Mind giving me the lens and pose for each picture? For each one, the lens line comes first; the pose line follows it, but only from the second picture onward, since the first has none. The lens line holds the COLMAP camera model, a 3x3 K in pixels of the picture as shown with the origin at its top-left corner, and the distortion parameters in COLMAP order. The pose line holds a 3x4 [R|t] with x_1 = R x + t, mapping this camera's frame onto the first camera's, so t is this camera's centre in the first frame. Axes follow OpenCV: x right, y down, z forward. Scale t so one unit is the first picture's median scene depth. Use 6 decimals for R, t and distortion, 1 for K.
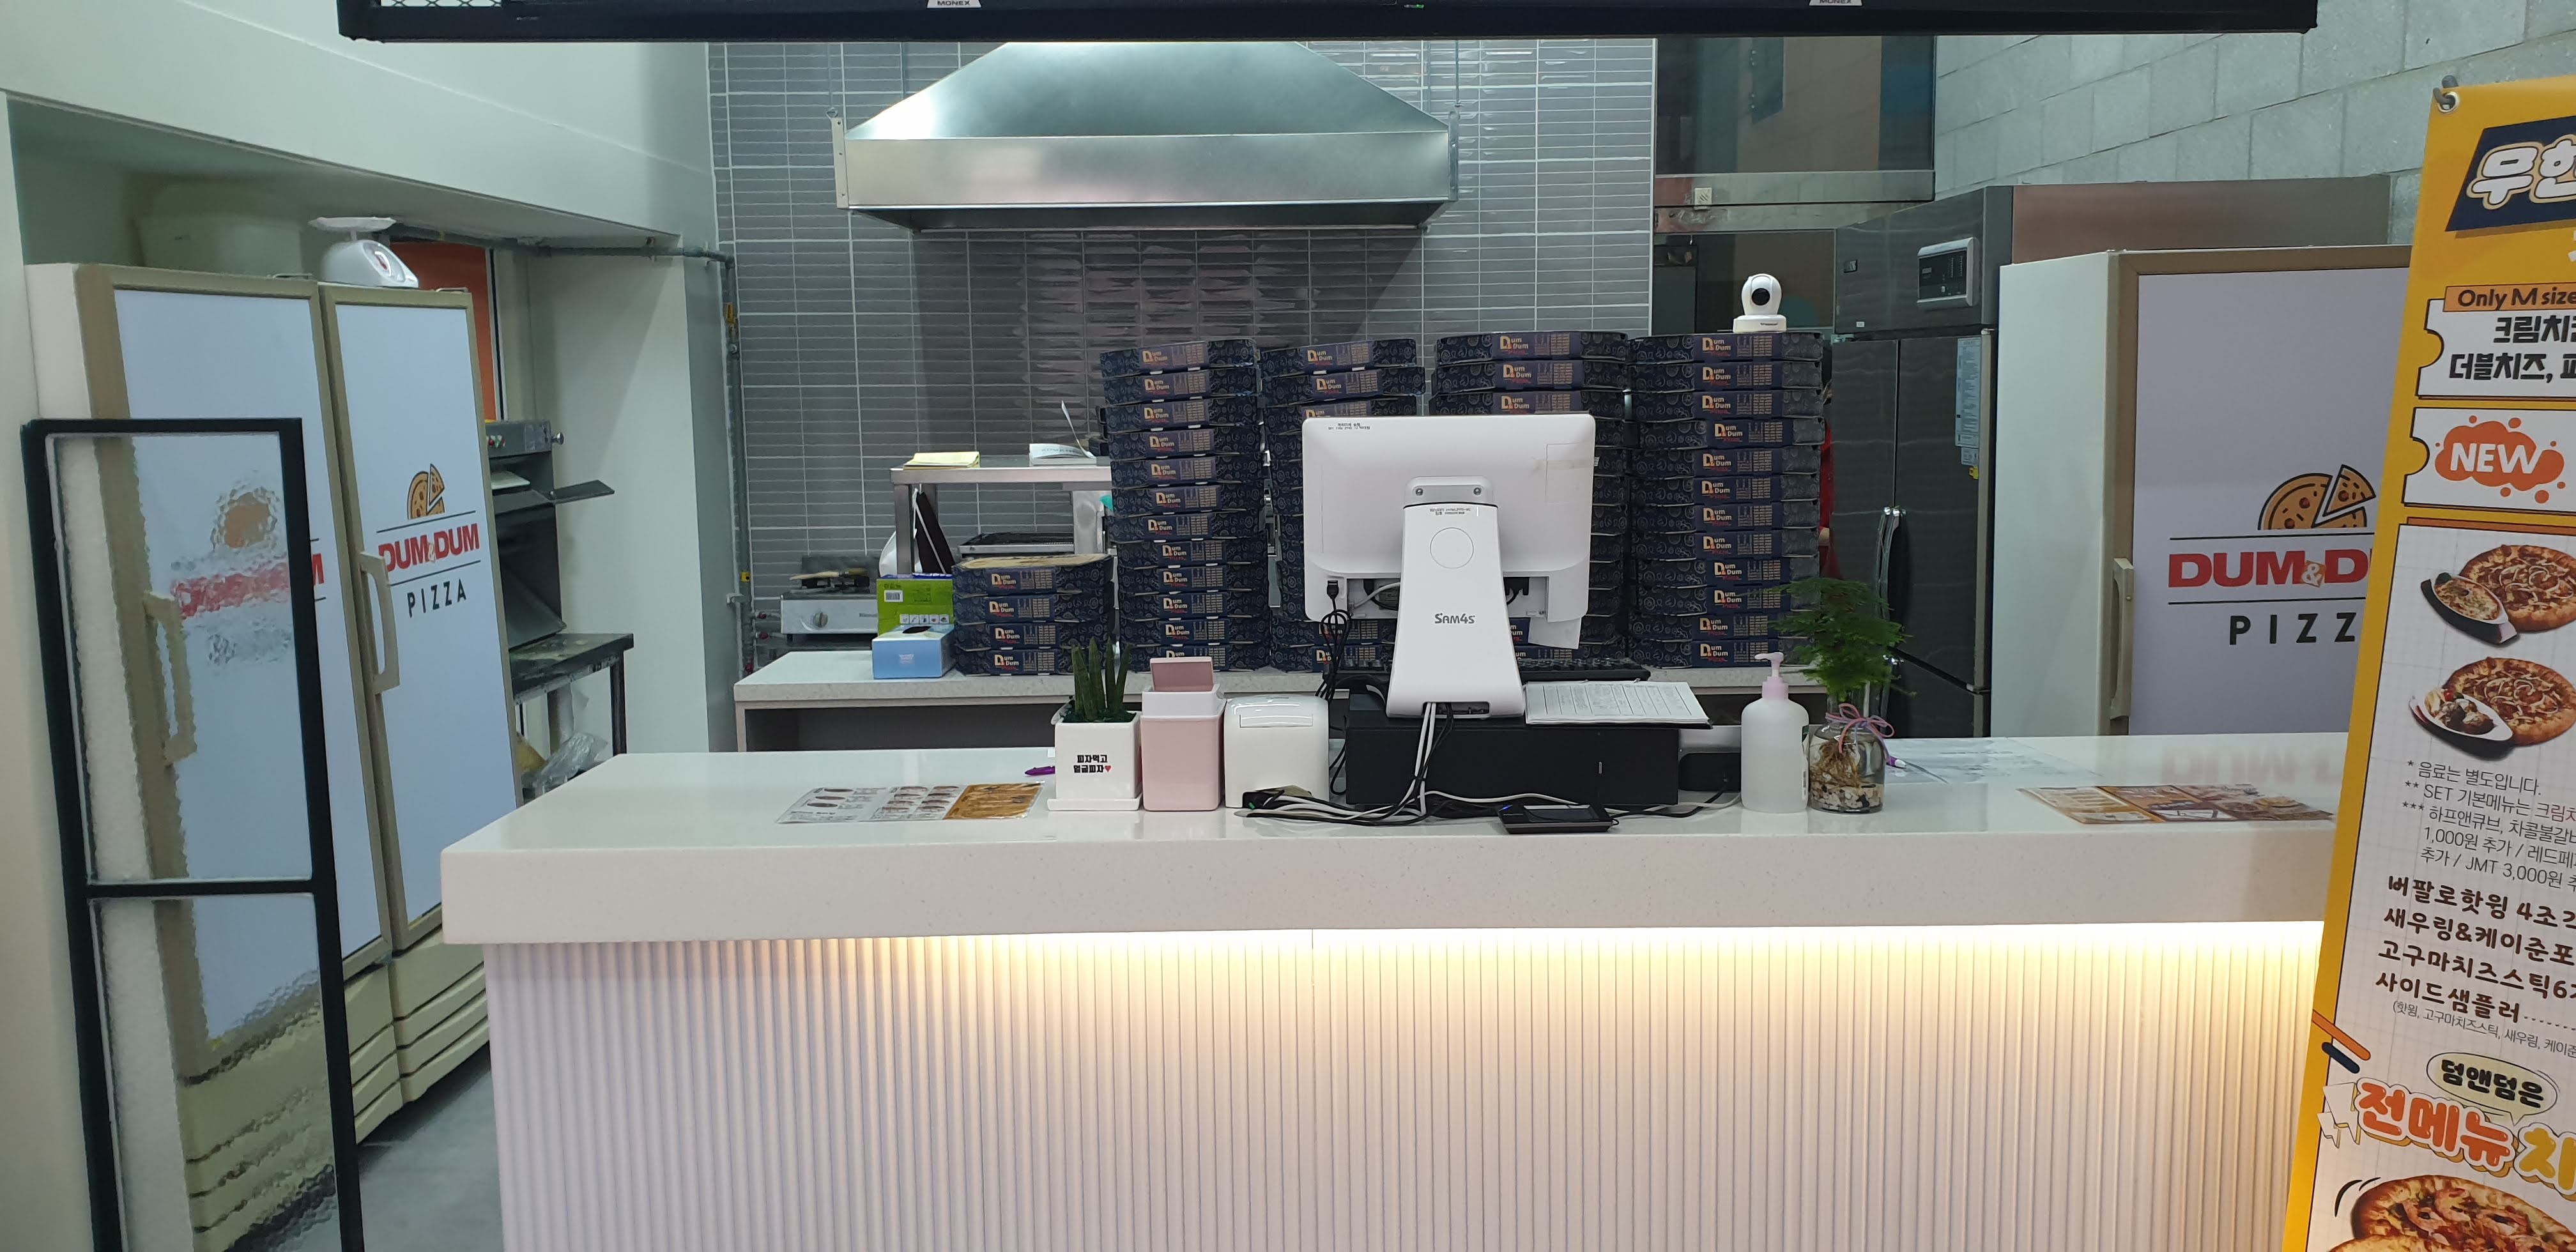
lens RADIAL K [[1959.0, 0, 1291.8], [0, 1959.0, 592.0], [0, 0, 1]] dist [-0.038962, 0.067835]
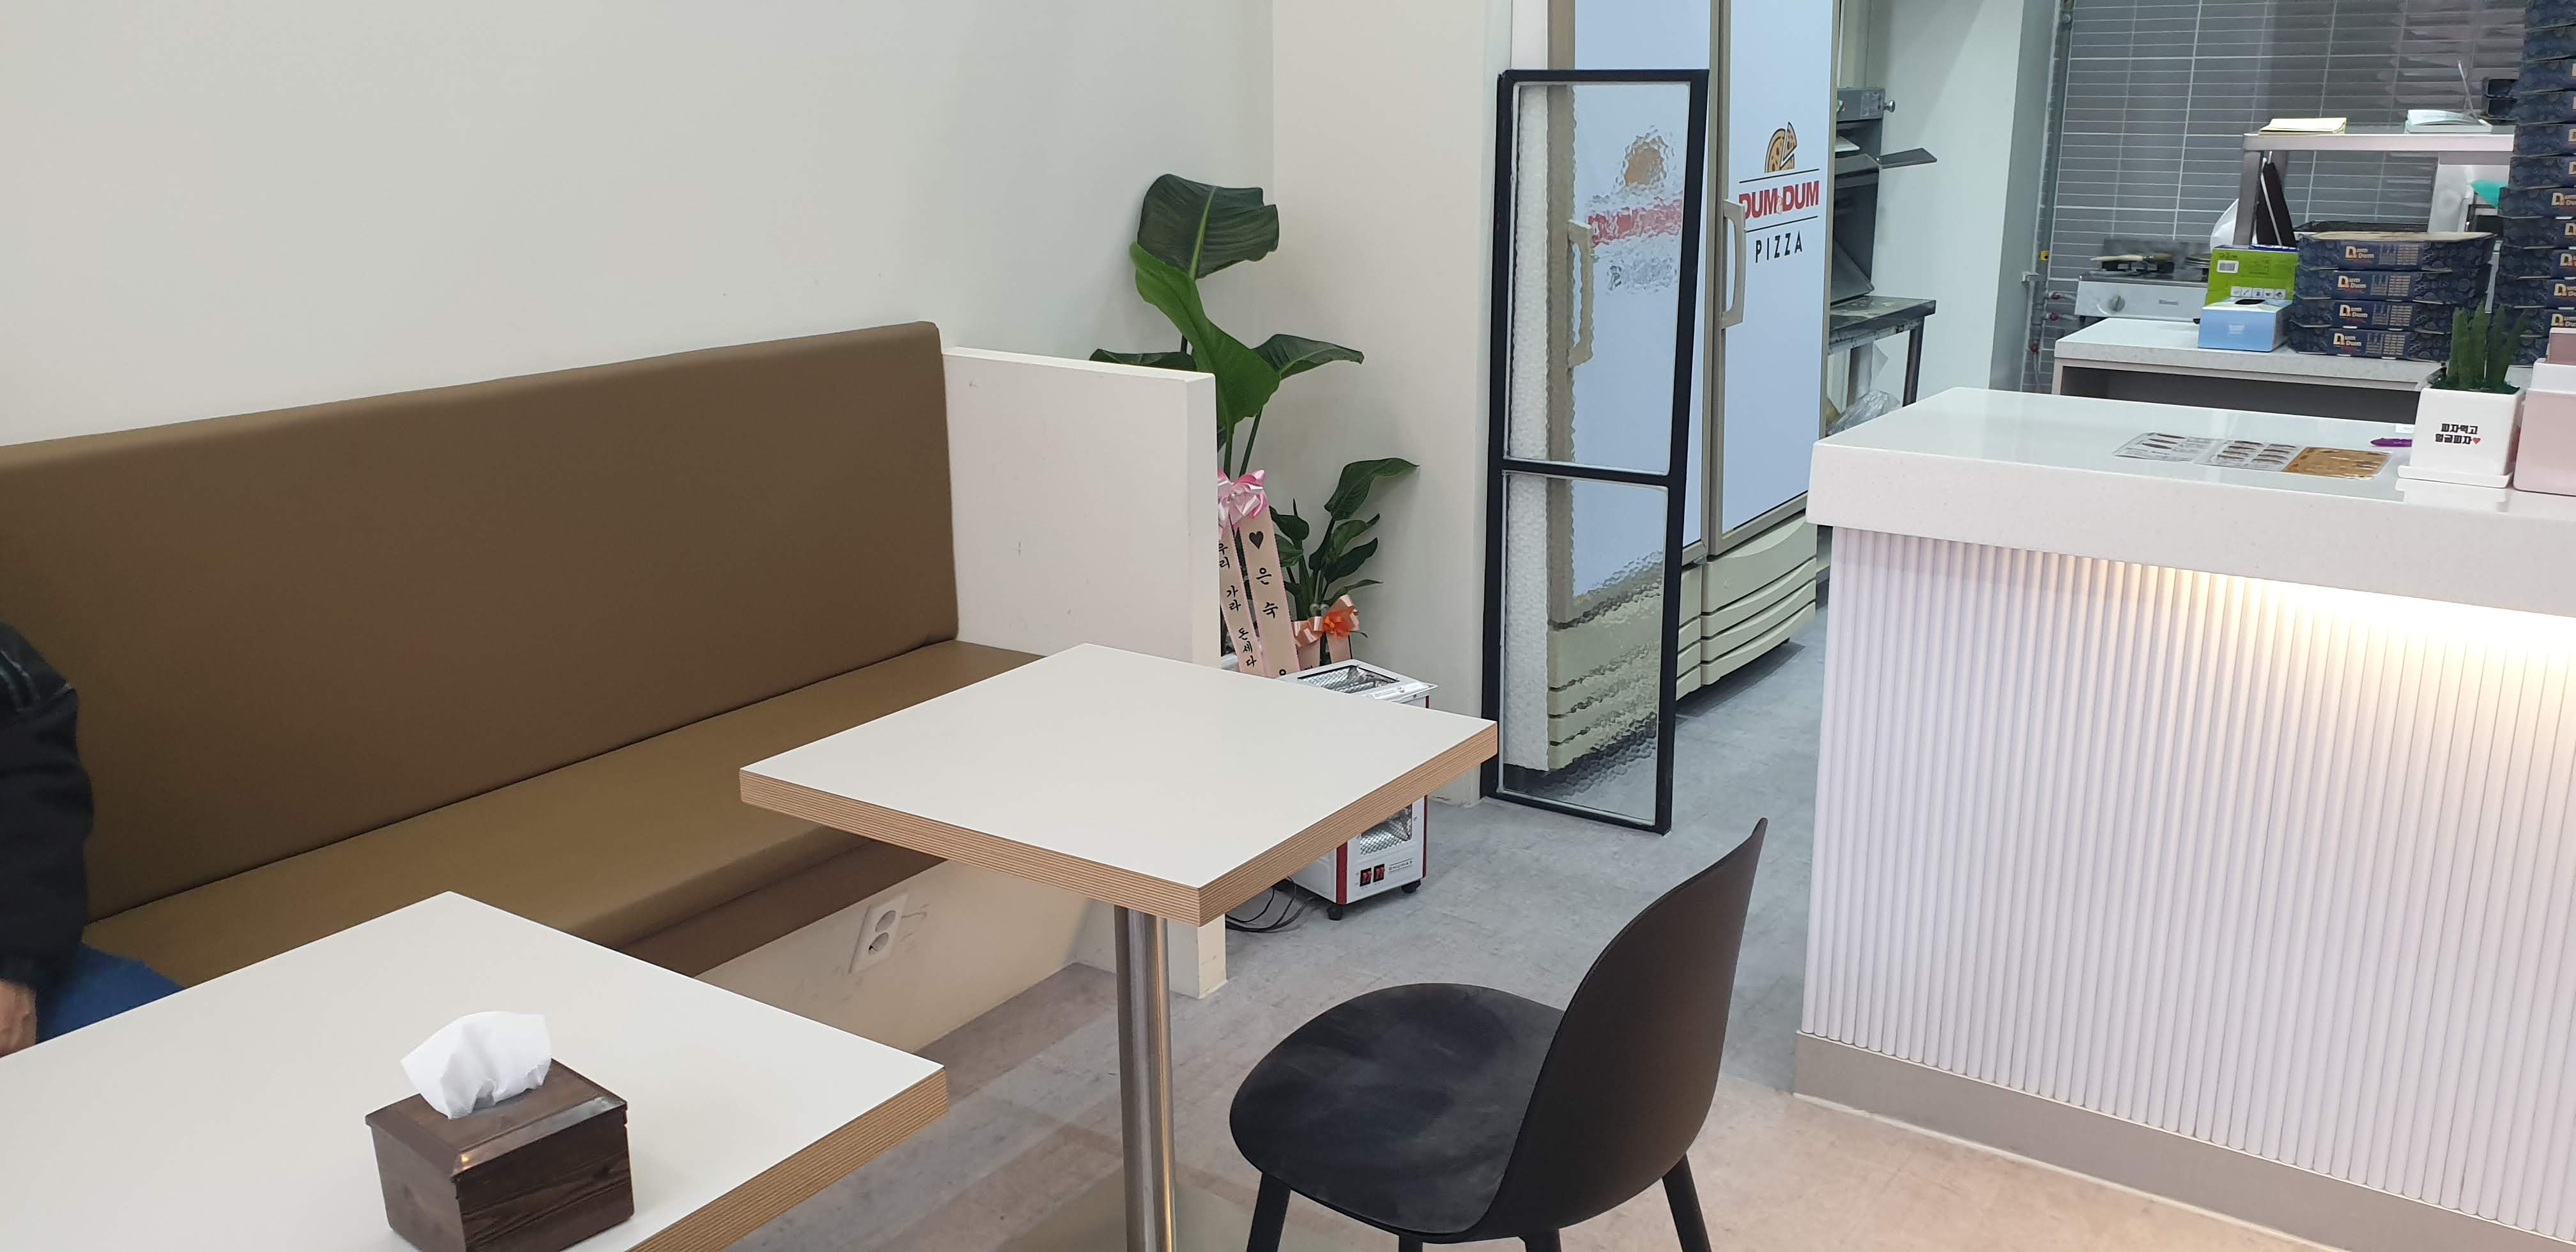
lens RADIAL K [[1885.8, 0, 1346.3], [0, 1885.8, 631.6], [0, 0, 1]] dist [0.028751, -0.003897]
pose [[0.820396, 0.165555, -0.547304, -0.015472], [-0.064274, 0.977802, 0.199431, 0.021495], [0.568172, -0.128435, 0.812826, -0.055953]]
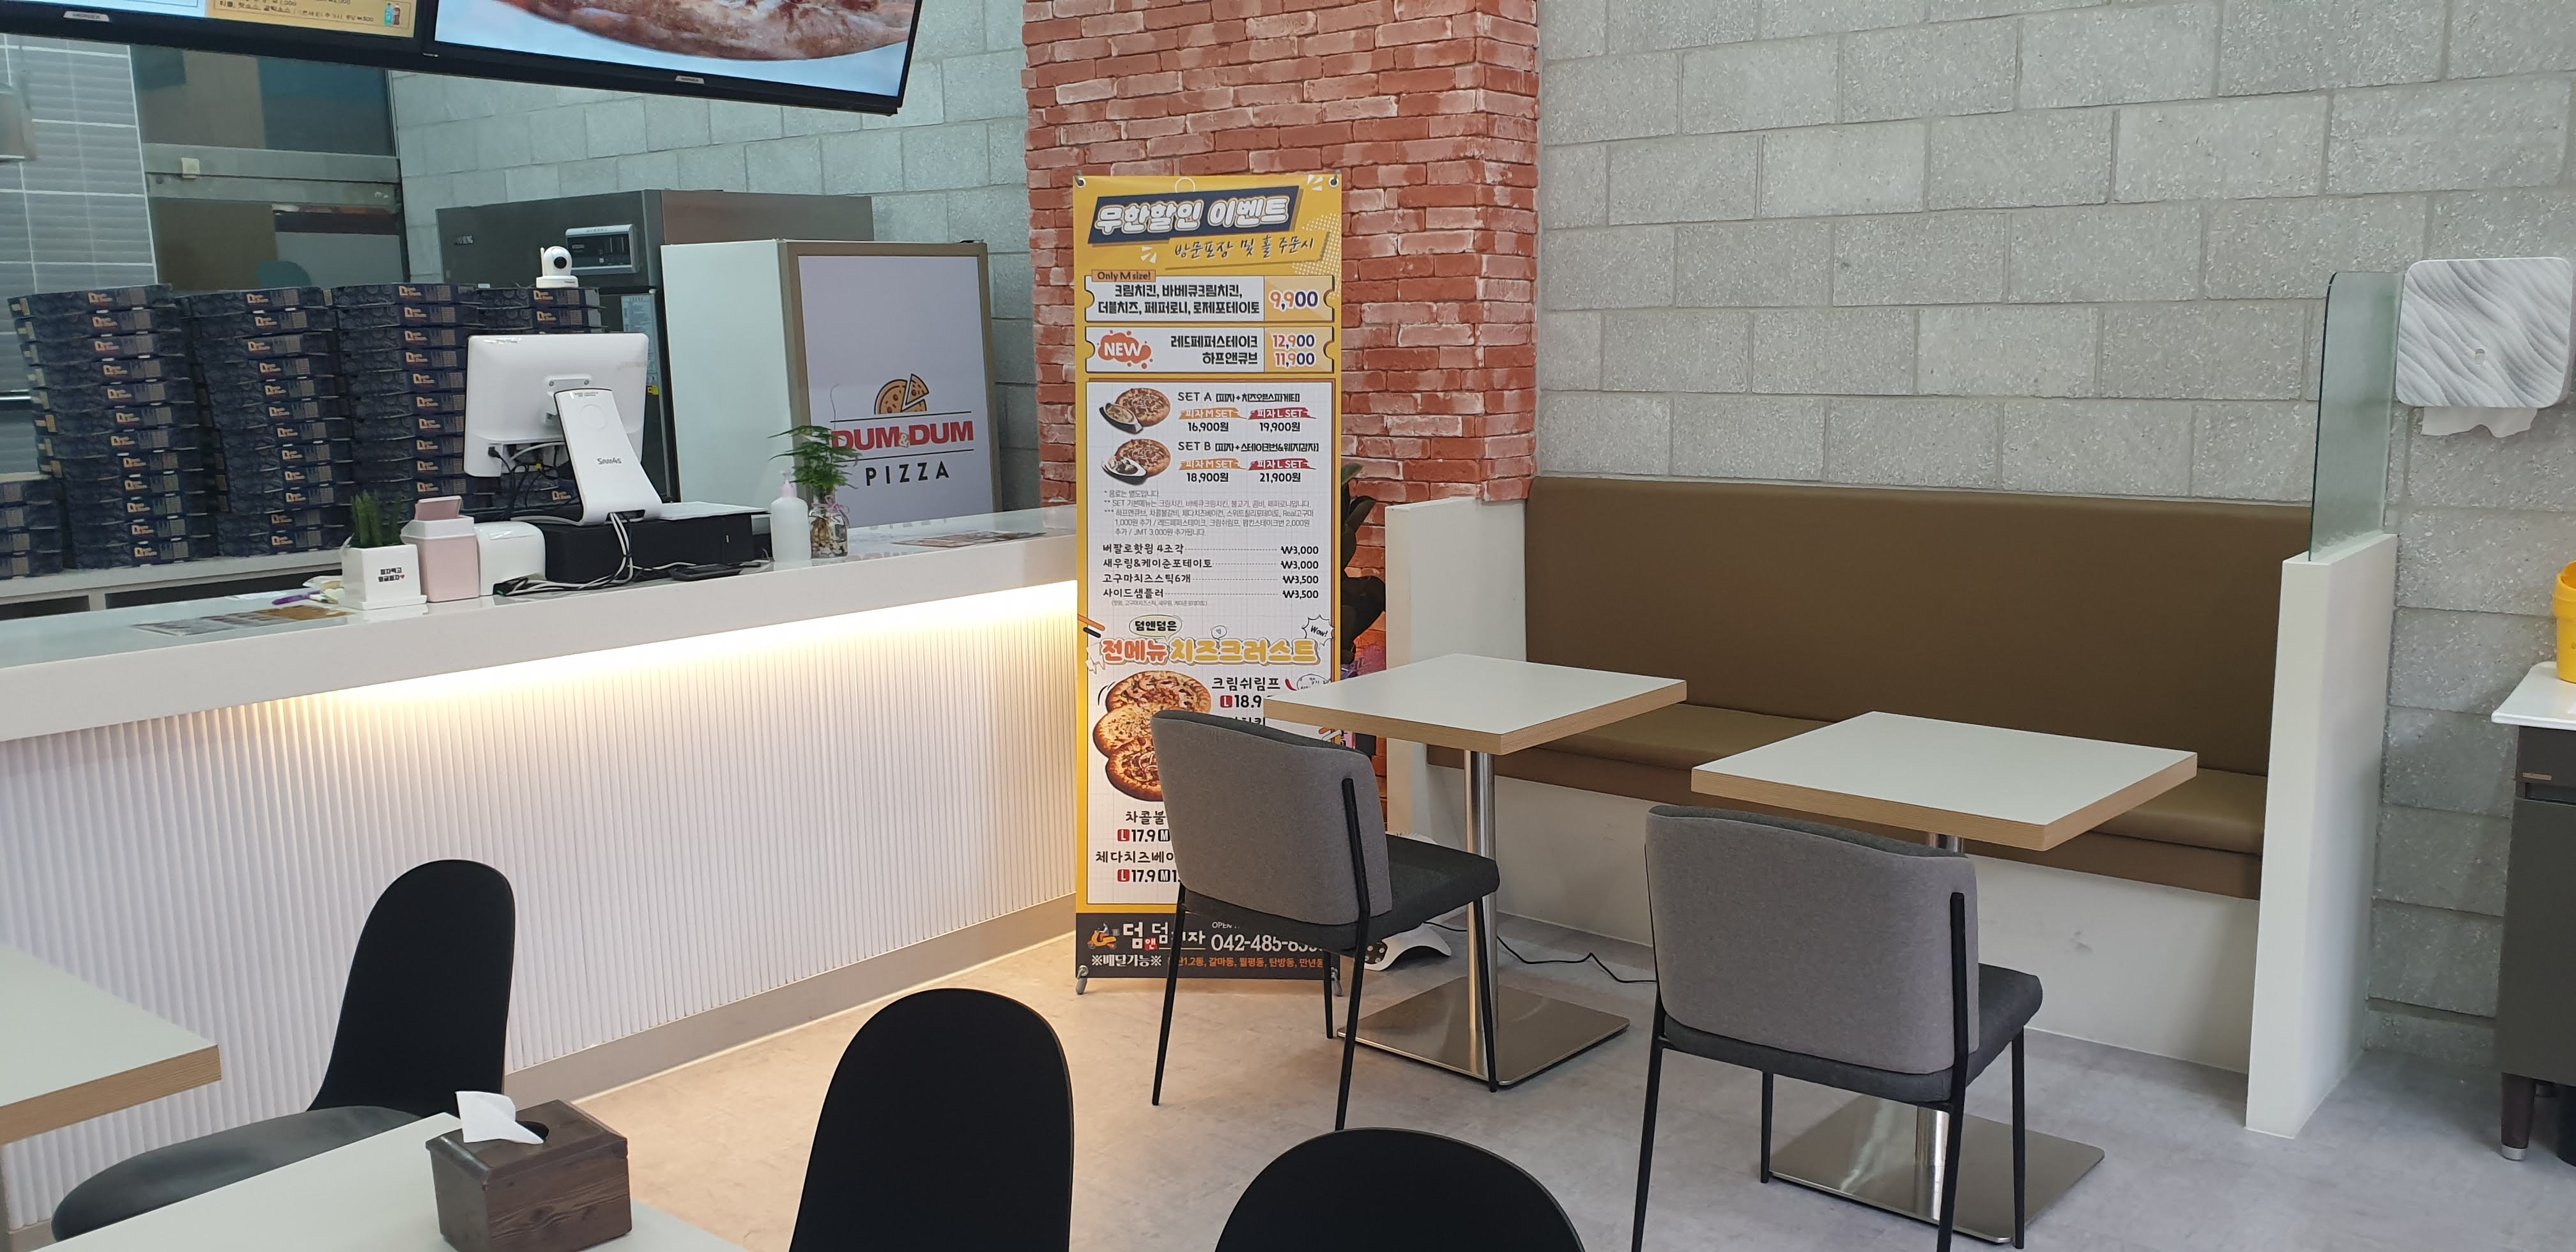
lens RADIAL K [[1867.1, 0, 1288.0], [0, 1867.1, 626.0], [0, 0, 1]] dist [-0.023172, -0.000680]
pose [[0.631523, -0.115472, 0.766710, -0.510710], [0.085668, 0.993185, 0.079019, 0.050838], [-0.770610, 0.015780, 0.637112, -0.267437]]
